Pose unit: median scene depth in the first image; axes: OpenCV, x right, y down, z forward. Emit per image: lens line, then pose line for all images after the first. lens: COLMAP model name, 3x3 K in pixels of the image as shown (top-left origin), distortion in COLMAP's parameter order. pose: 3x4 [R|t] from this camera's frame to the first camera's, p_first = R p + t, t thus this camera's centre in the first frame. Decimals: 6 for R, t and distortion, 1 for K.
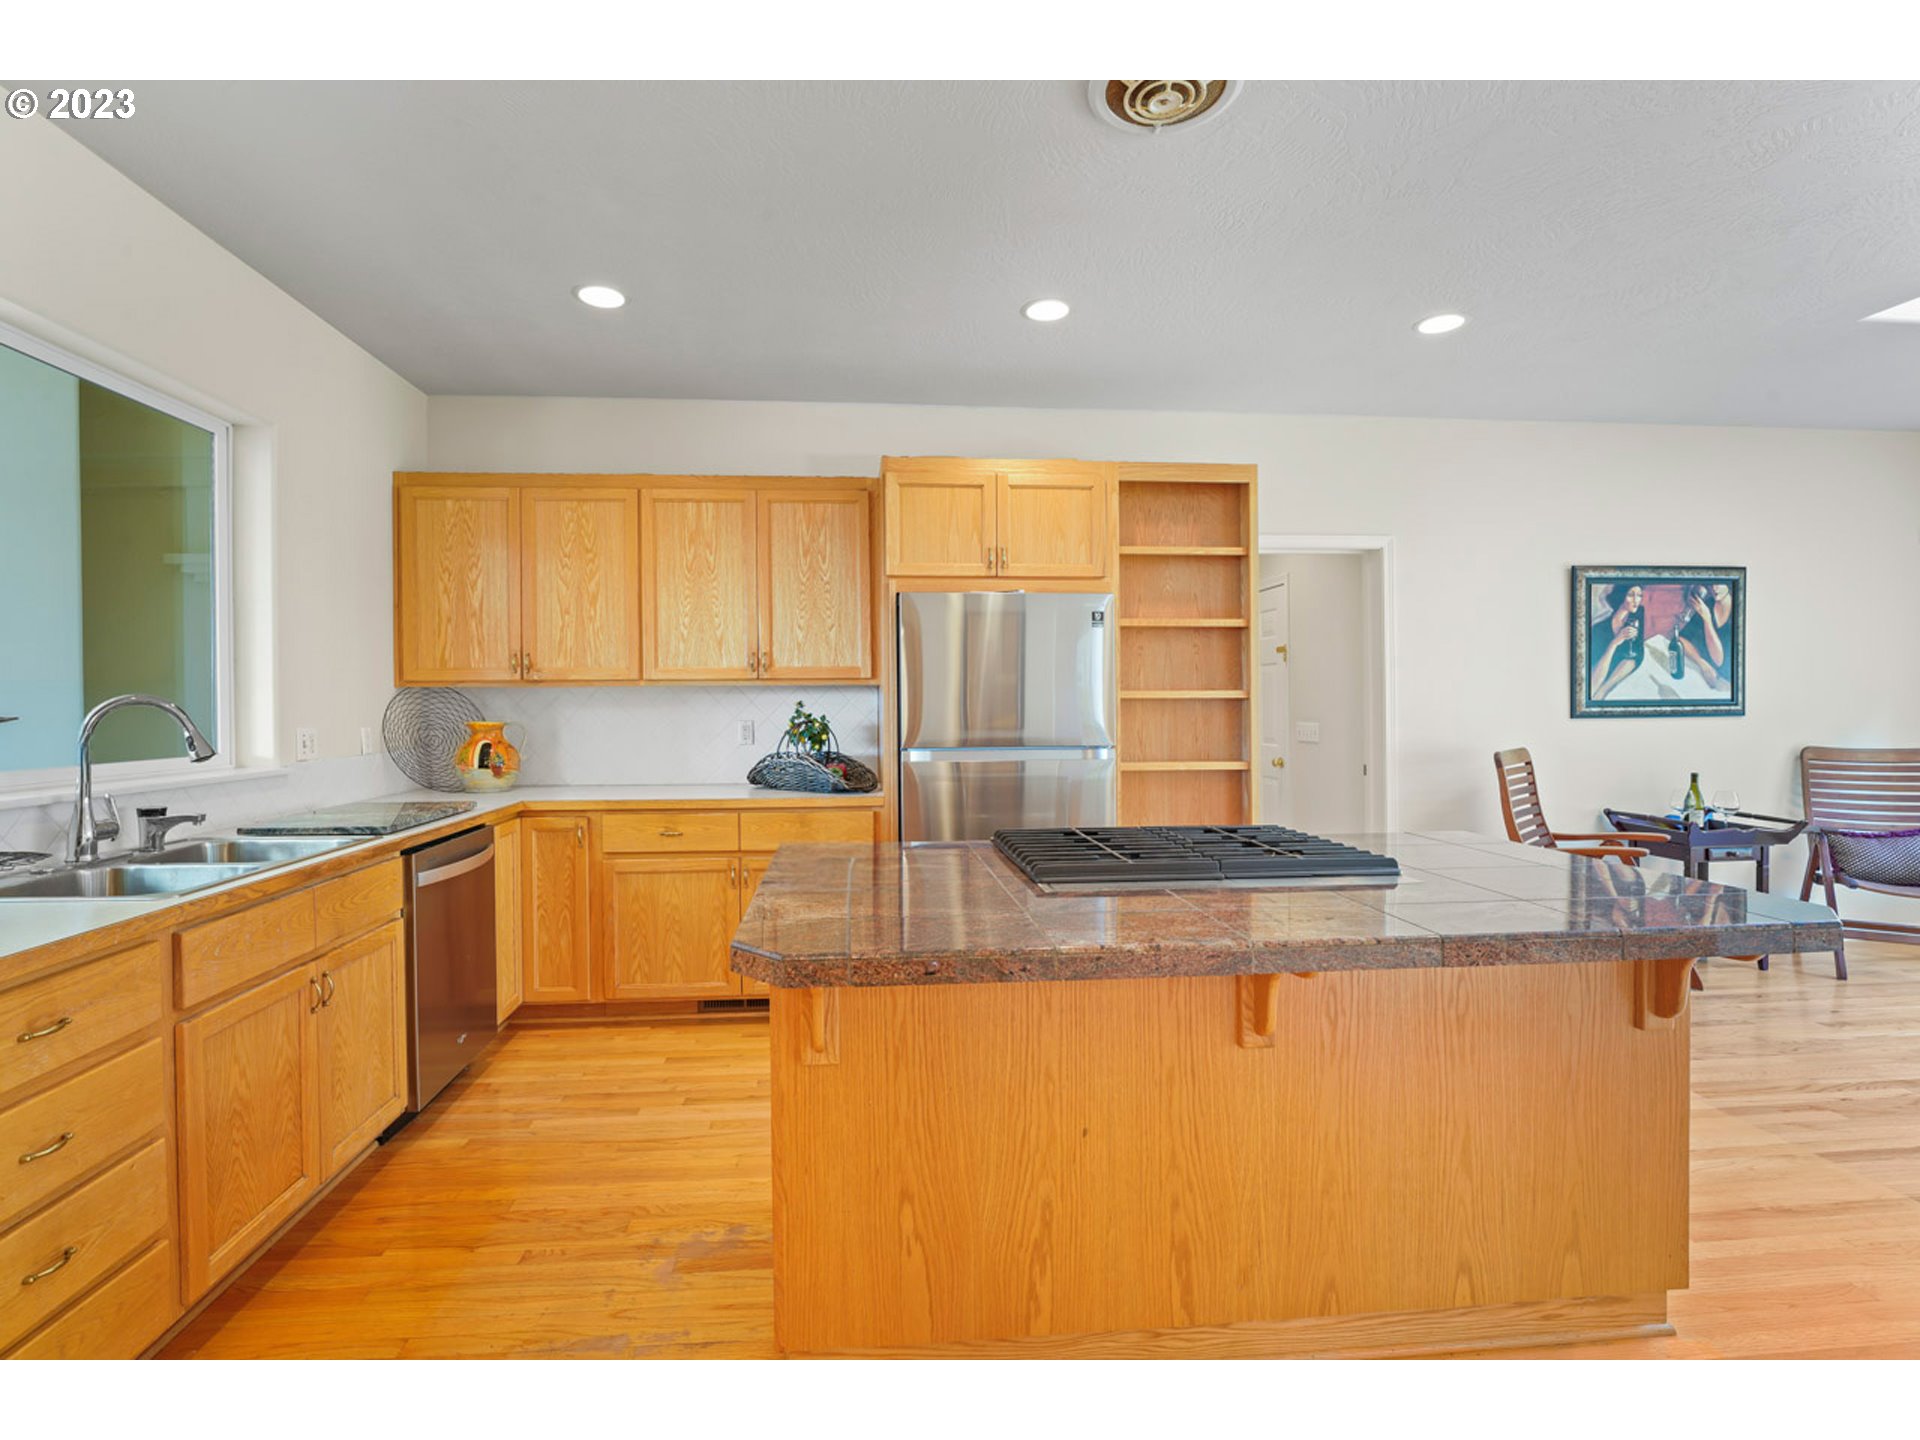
lens RADIAL K [[883.2, 0, 904.5], [0, 883.2, 709.3], [0, 0, 1]] dist [-0.019443, 0.002155]
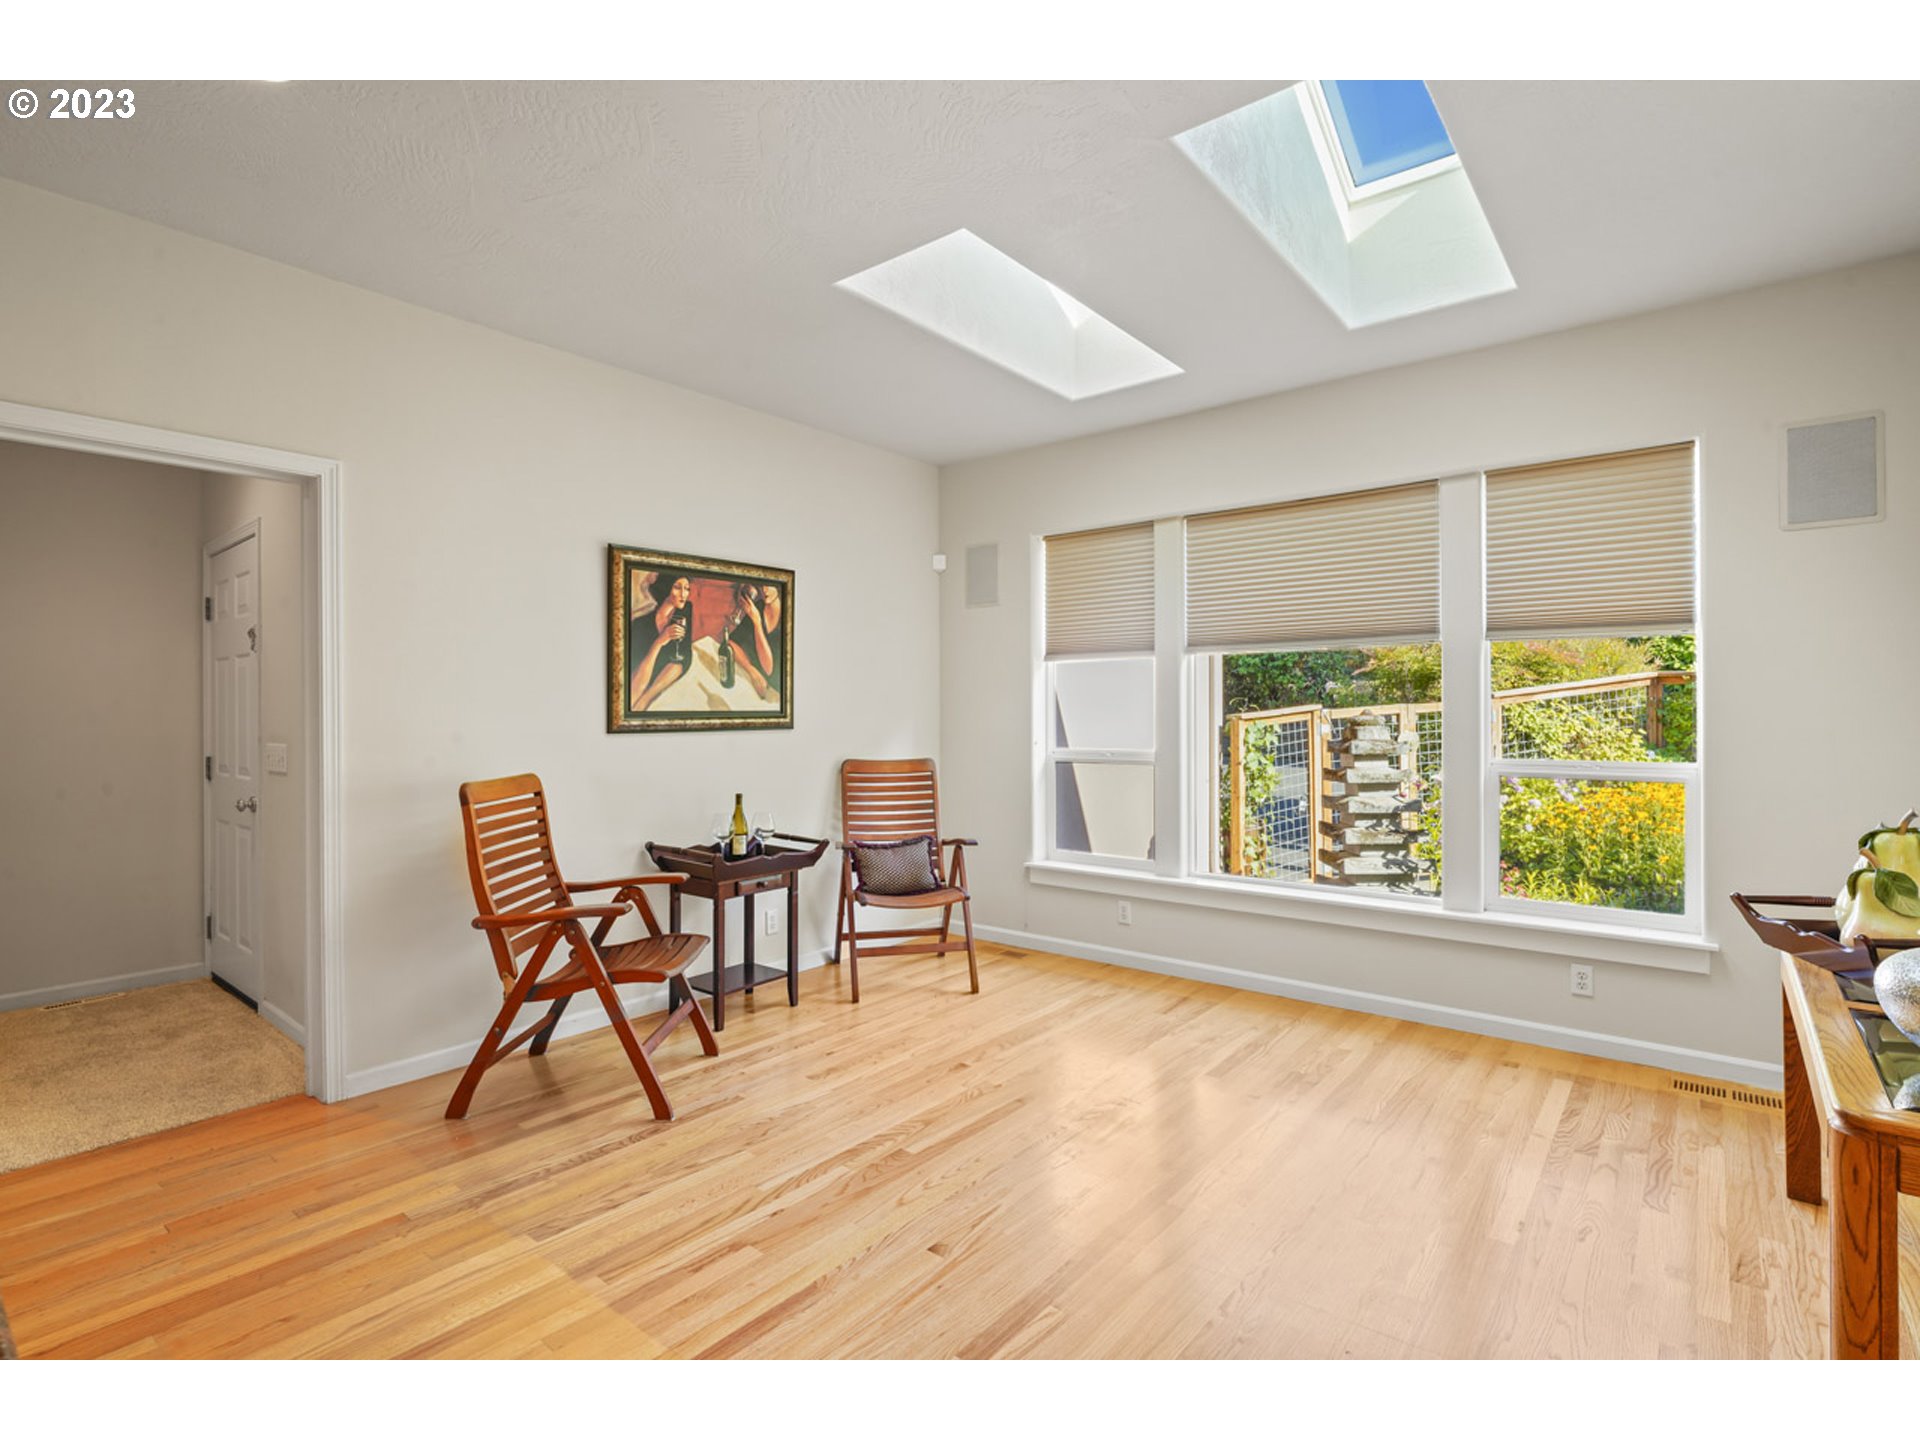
lens RADIAL K [[883.2, 0, 970.6], [0, 883.2, 716.2], [0, 0, 1]] dist [-0.019443, 0.002155]
pose [[0.690822, 0.002206, 0.723022, 0.424264], [0.004203, 0.999966, -0.007068, 0.001371], [-0.723013, 0.007921, 0.690789, 0.209153]]
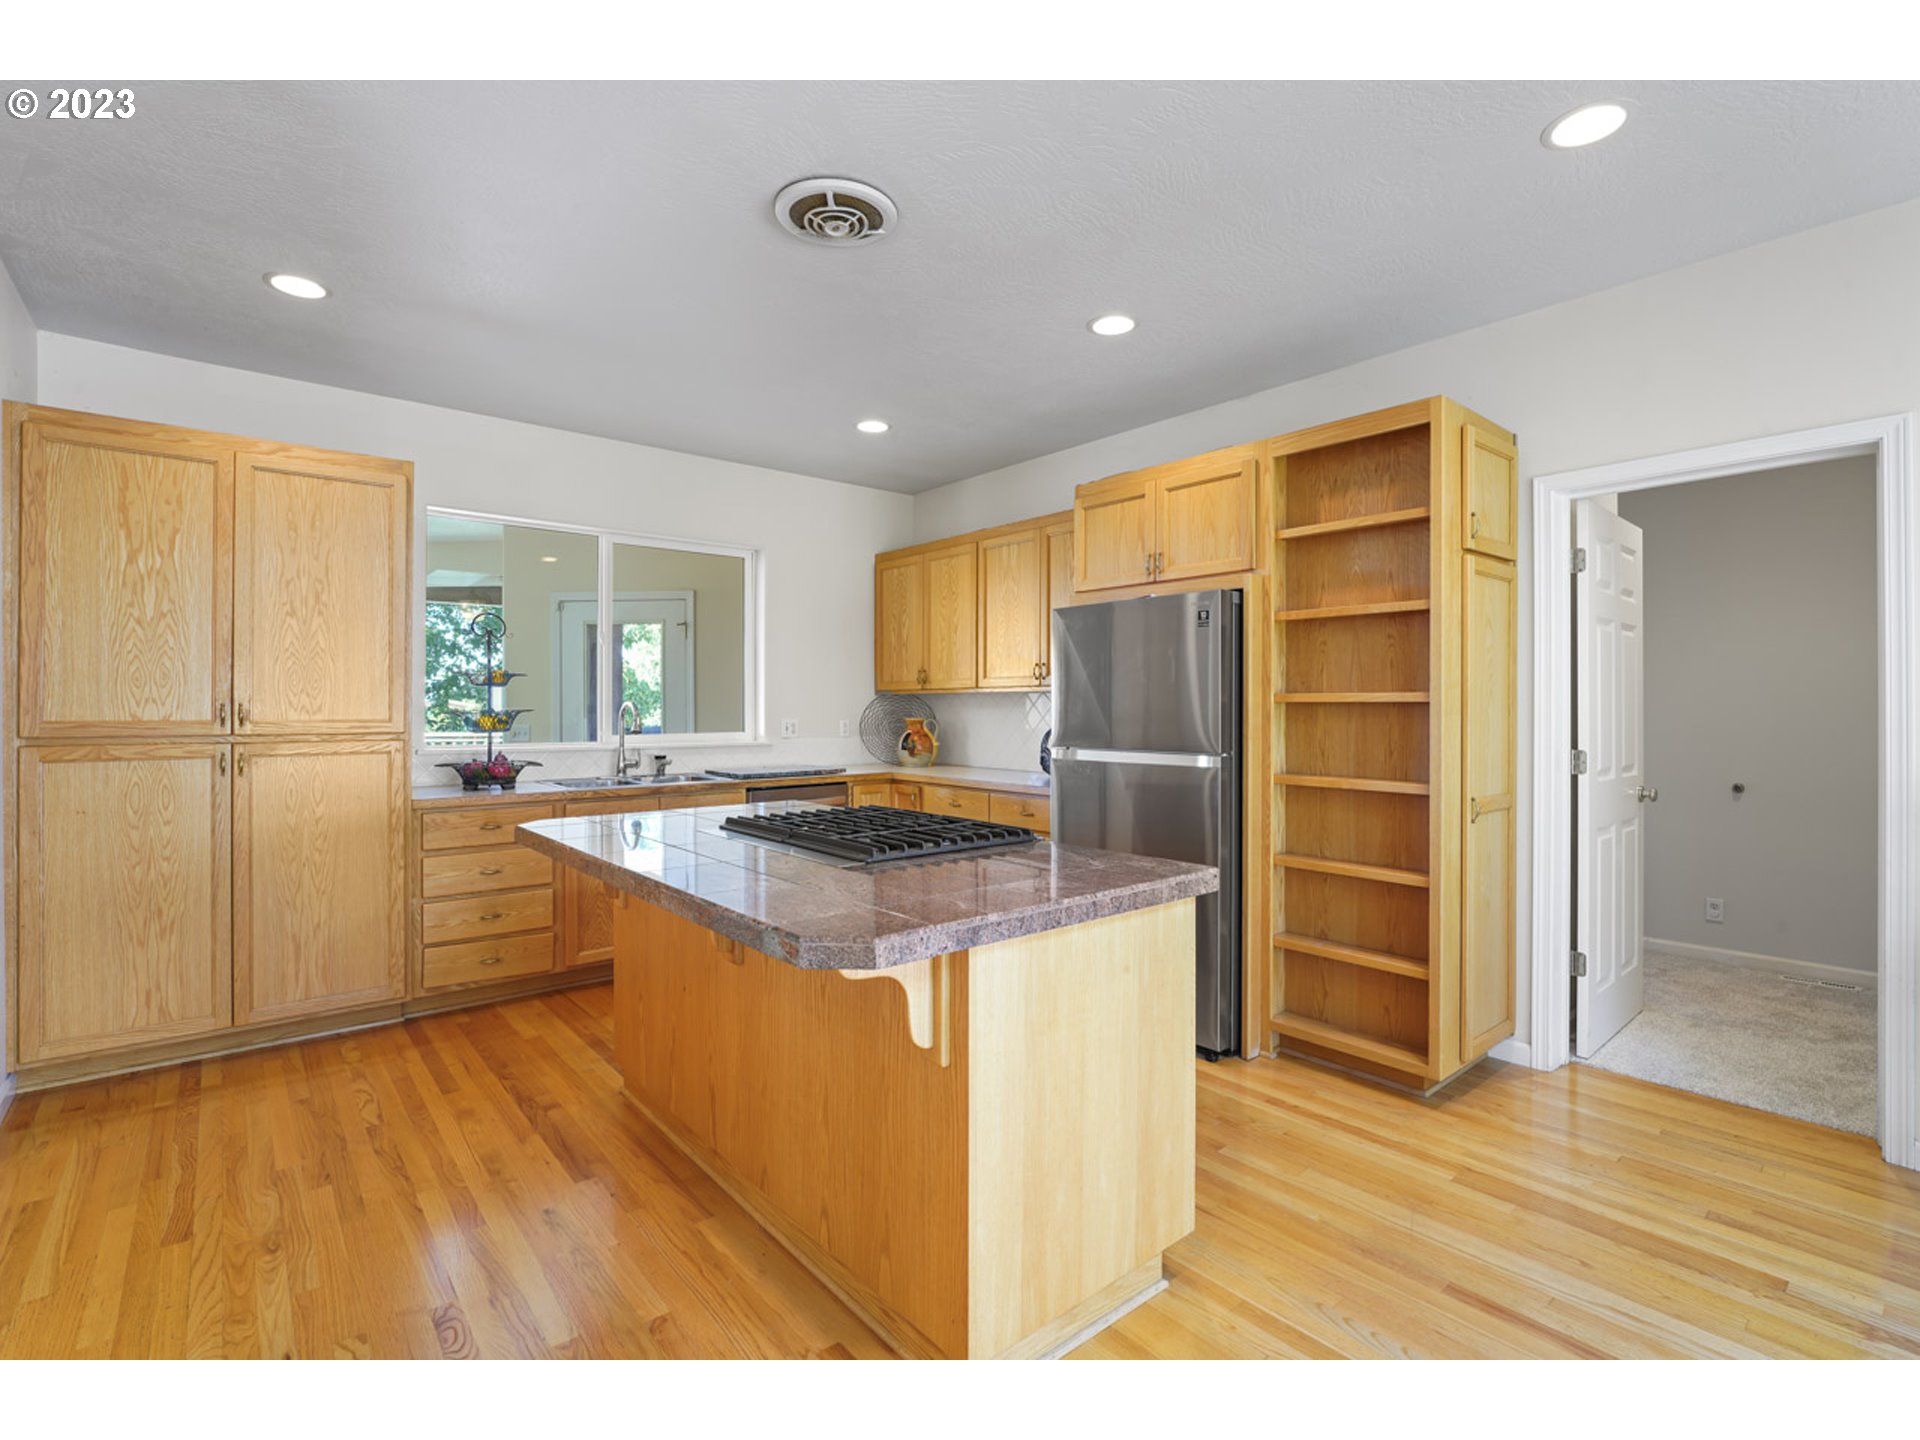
lens RADIAL K [[883.2, 0, 969.6], [0, 883.2, 705.4], [0, 0, 1]] dist [-0.019443, 0.002155]
pose [[0.592736, 0.003660, -0.805388, 0.701863], [-0.007592, 0.999971, -0.001043, -0.005052], [0.805361, 0.006733, 0.592747, 0.201344]]
